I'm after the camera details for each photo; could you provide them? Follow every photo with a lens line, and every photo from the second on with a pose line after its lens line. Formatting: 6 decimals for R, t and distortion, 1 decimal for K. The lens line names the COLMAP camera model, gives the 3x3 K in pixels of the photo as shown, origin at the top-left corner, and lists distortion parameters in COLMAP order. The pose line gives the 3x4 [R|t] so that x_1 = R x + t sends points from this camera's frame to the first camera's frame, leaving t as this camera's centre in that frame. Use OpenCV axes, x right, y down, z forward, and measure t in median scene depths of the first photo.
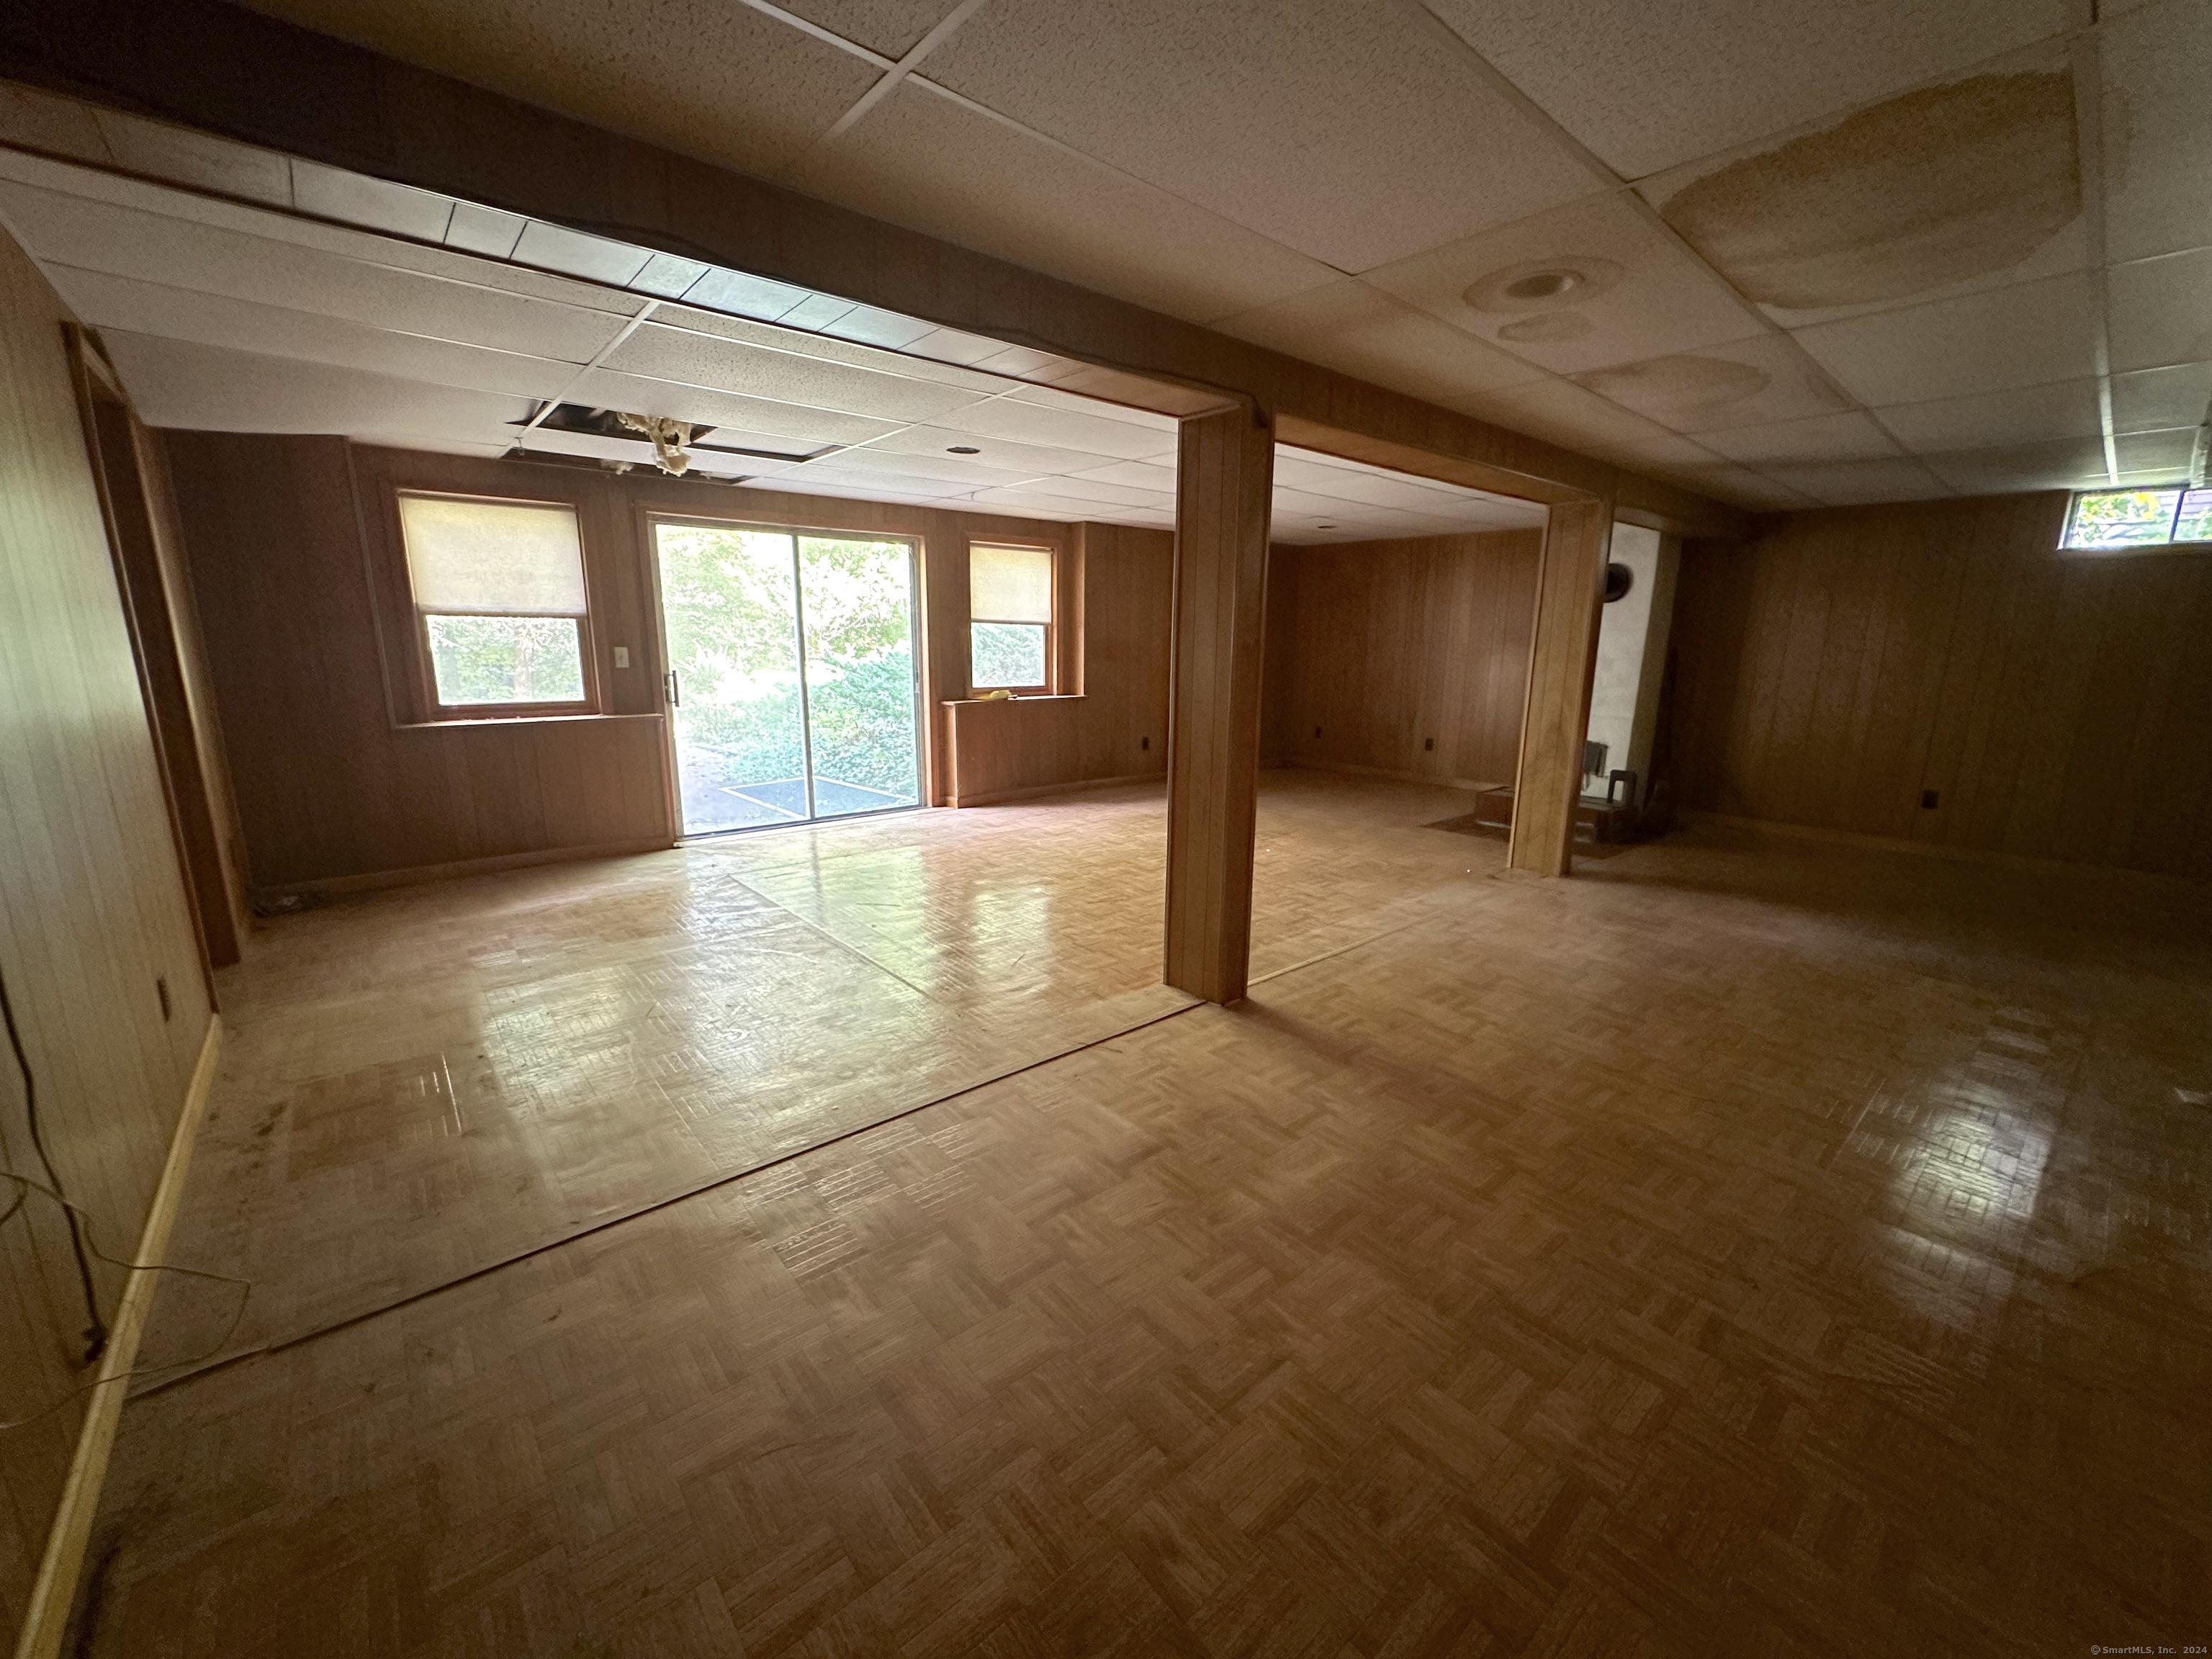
lens RADIAL K [[882.0, 0, 1107.7], [0, 882.0, 827.6], [0, 0, 1]] dist [-0.001374, -0.000642]
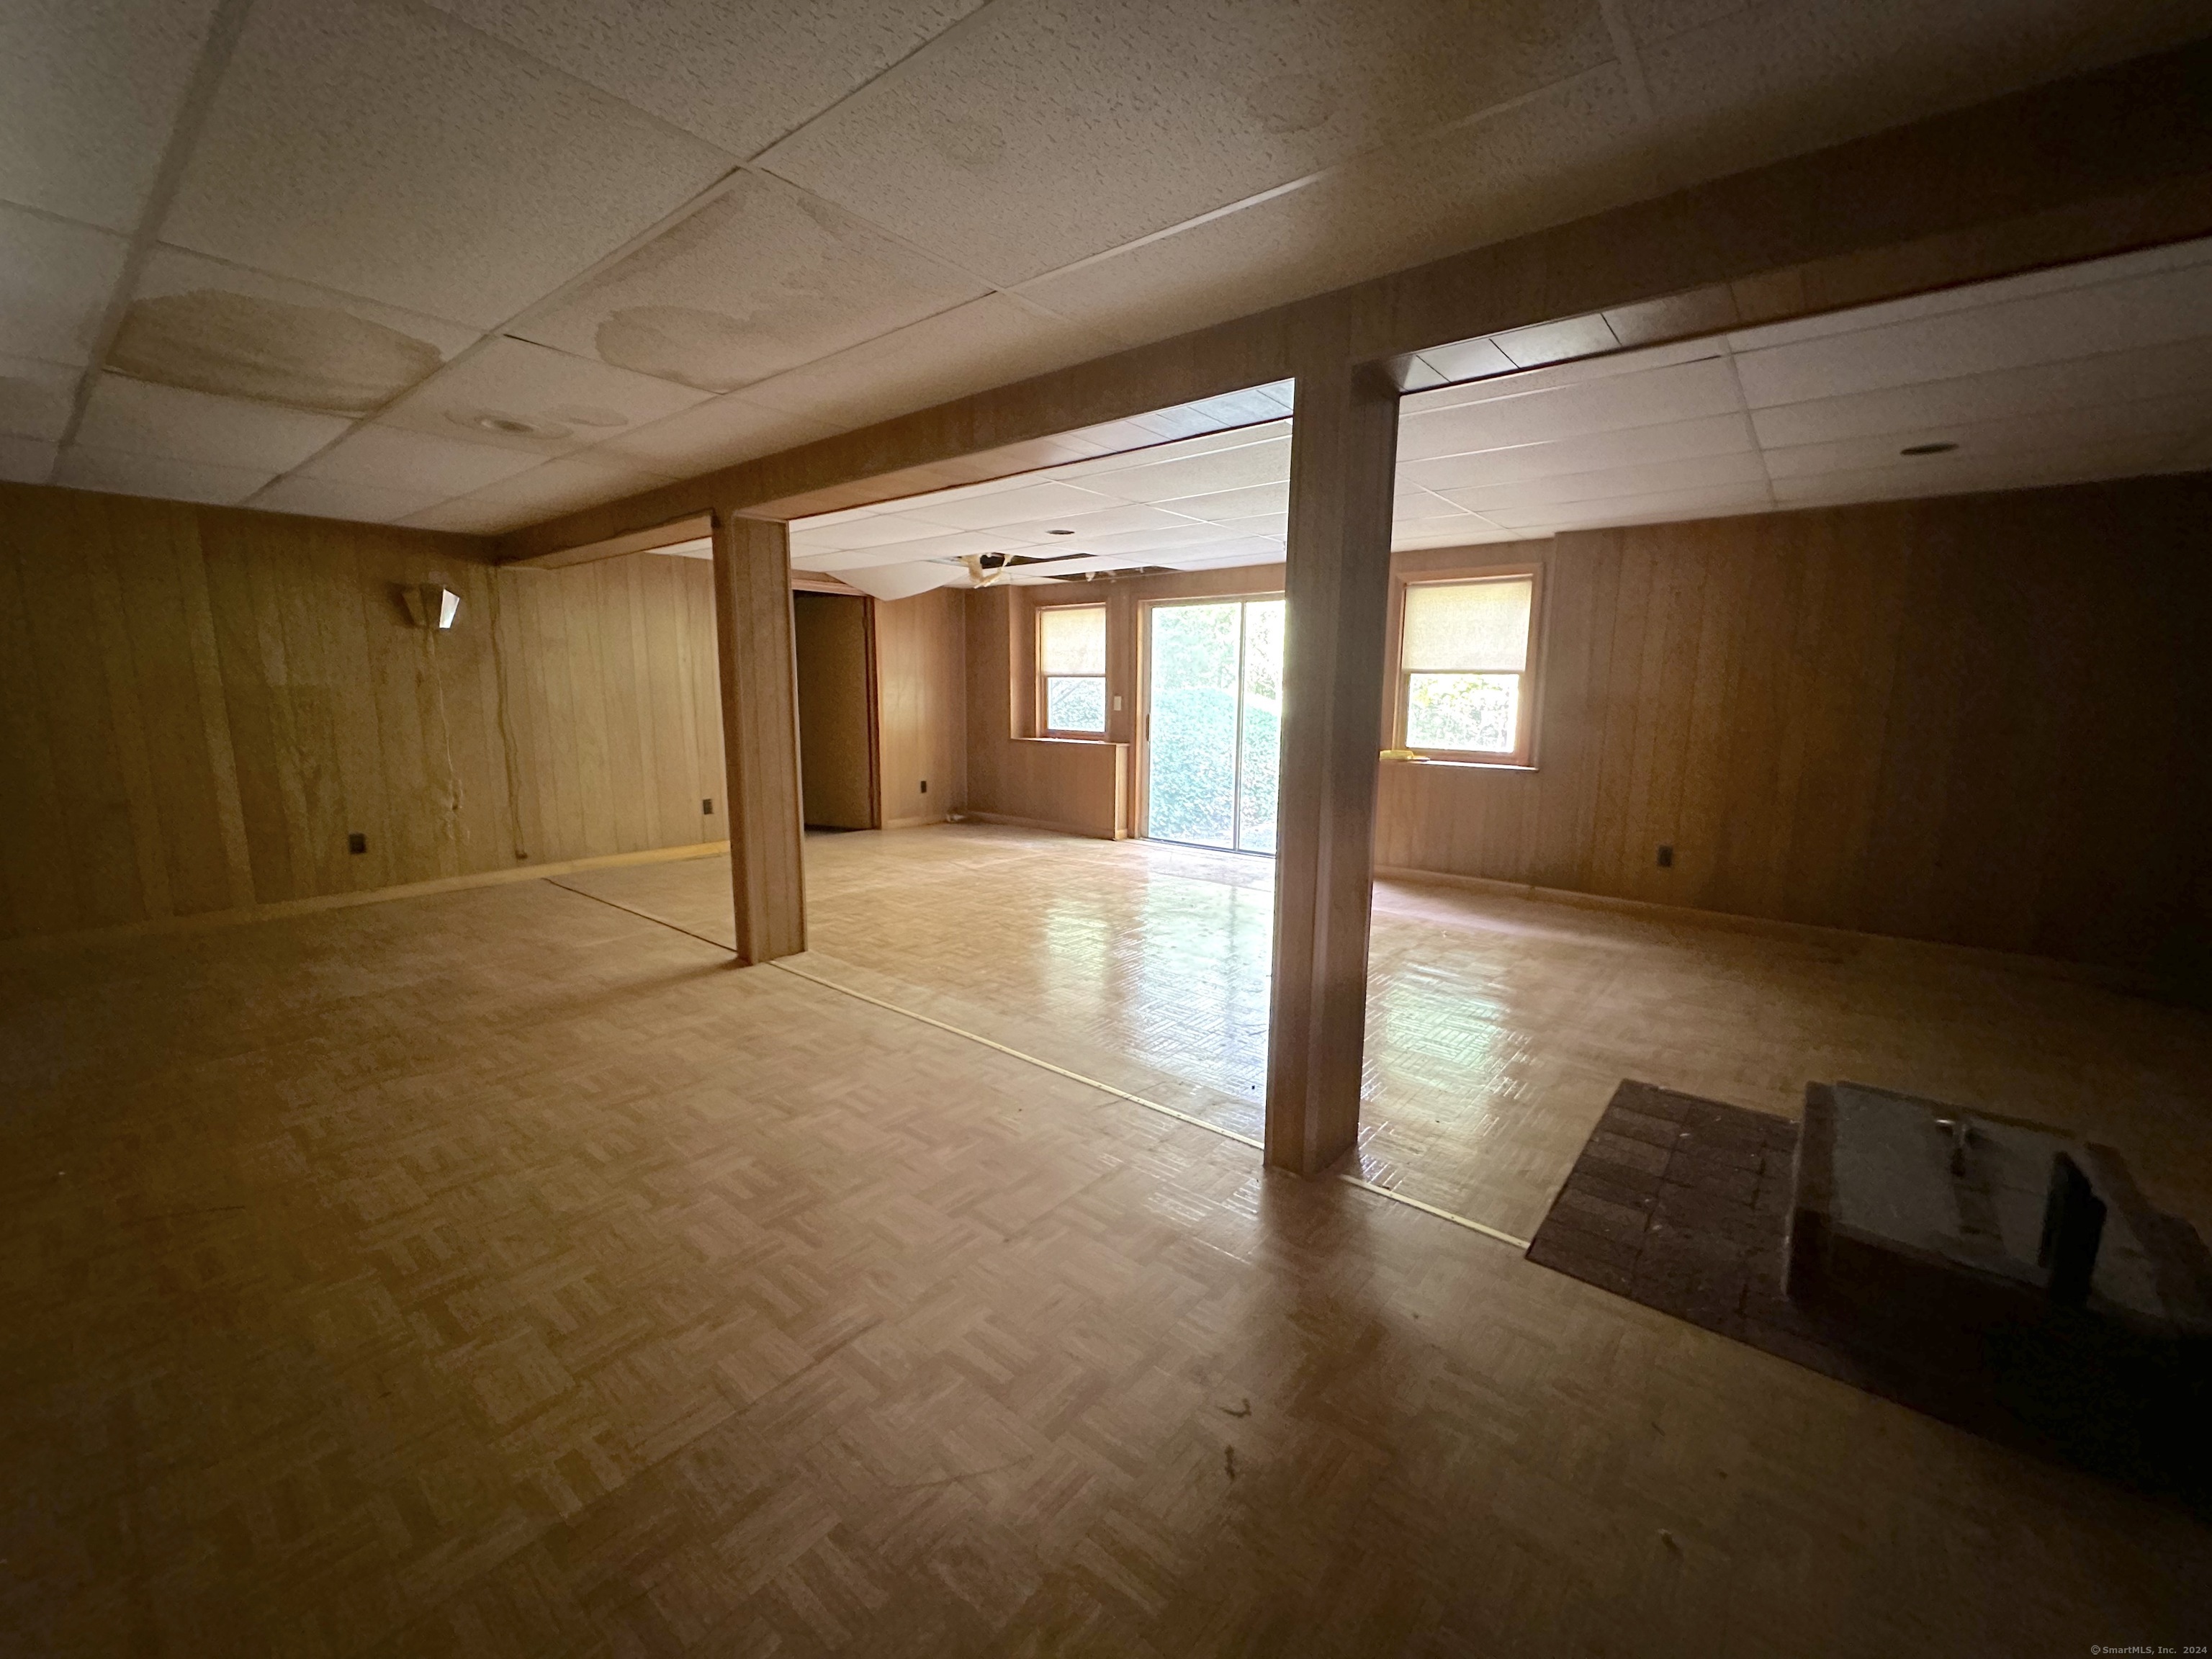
lens RADIAL K [[882.0, 0, 1109.2], [0, 882.0, 831.6], [0, 0, 1]] dist [-0.001374, -0.000642]
pose [[0.176934, 0.149802, -0.972756, 1.081475], [-0.212231, 0.970905, 0.110915, -0.179934], [0.961068, 0.186825, 0.203579, 0.898579]]
